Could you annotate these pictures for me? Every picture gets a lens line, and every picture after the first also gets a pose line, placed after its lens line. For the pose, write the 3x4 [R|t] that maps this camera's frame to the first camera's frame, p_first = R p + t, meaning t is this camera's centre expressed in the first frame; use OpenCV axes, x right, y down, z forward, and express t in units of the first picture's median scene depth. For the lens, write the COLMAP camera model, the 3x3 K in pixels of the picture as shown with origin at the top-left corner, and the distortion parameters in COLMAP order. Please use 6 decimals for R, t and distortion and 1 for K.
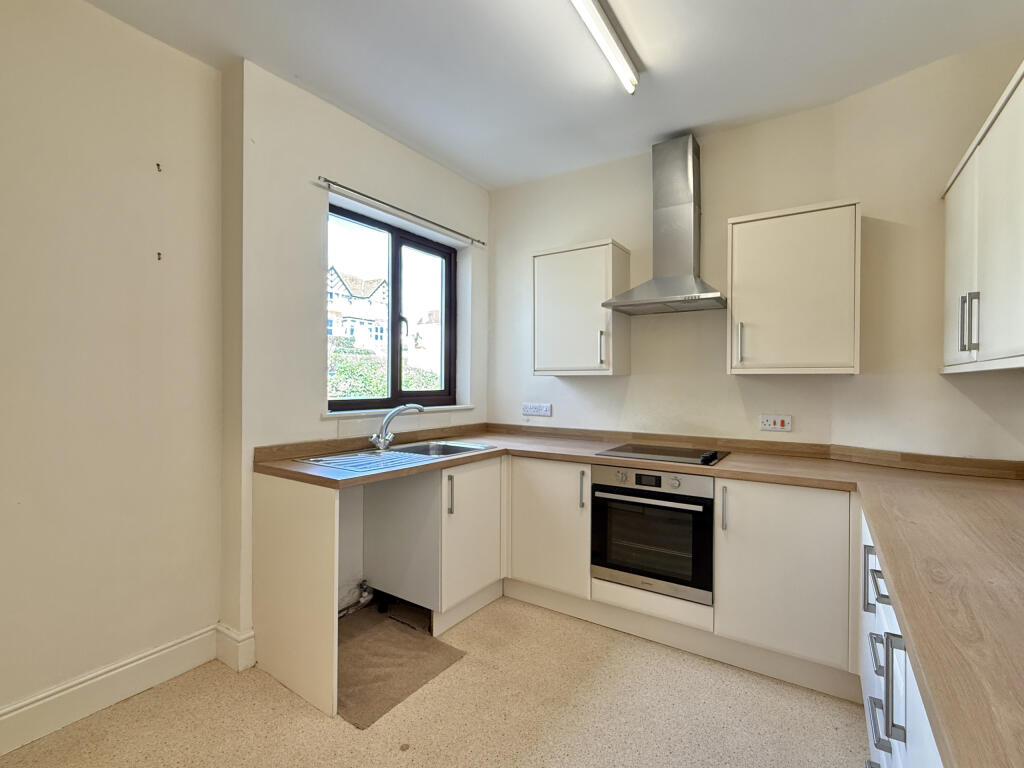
lens RADIAL K [[479.8, 0, 519.2], [0, 479.8, 384.9], [0, 0, 1]] dist [0.004336, 0.000992]
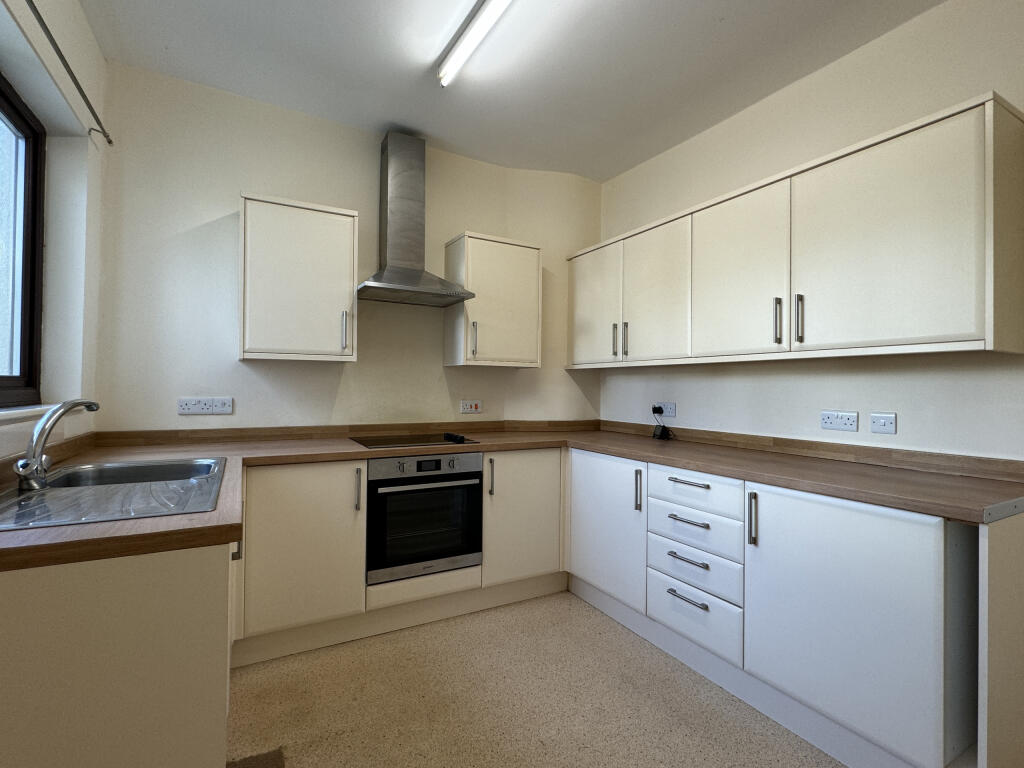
lens RADIAL K [[483.0, 0, 518.2], [0, 483.0, 383.2], [0, 0, 1]] dist [0.001786, 0.000914]
pose [[0.471546, 0.006911, 0.881815, -0.518155], [-0.002658, 0.999976, -0.006416, 0.028749], [-0.881838, 0.000681, 0.471553, 0.330588]]
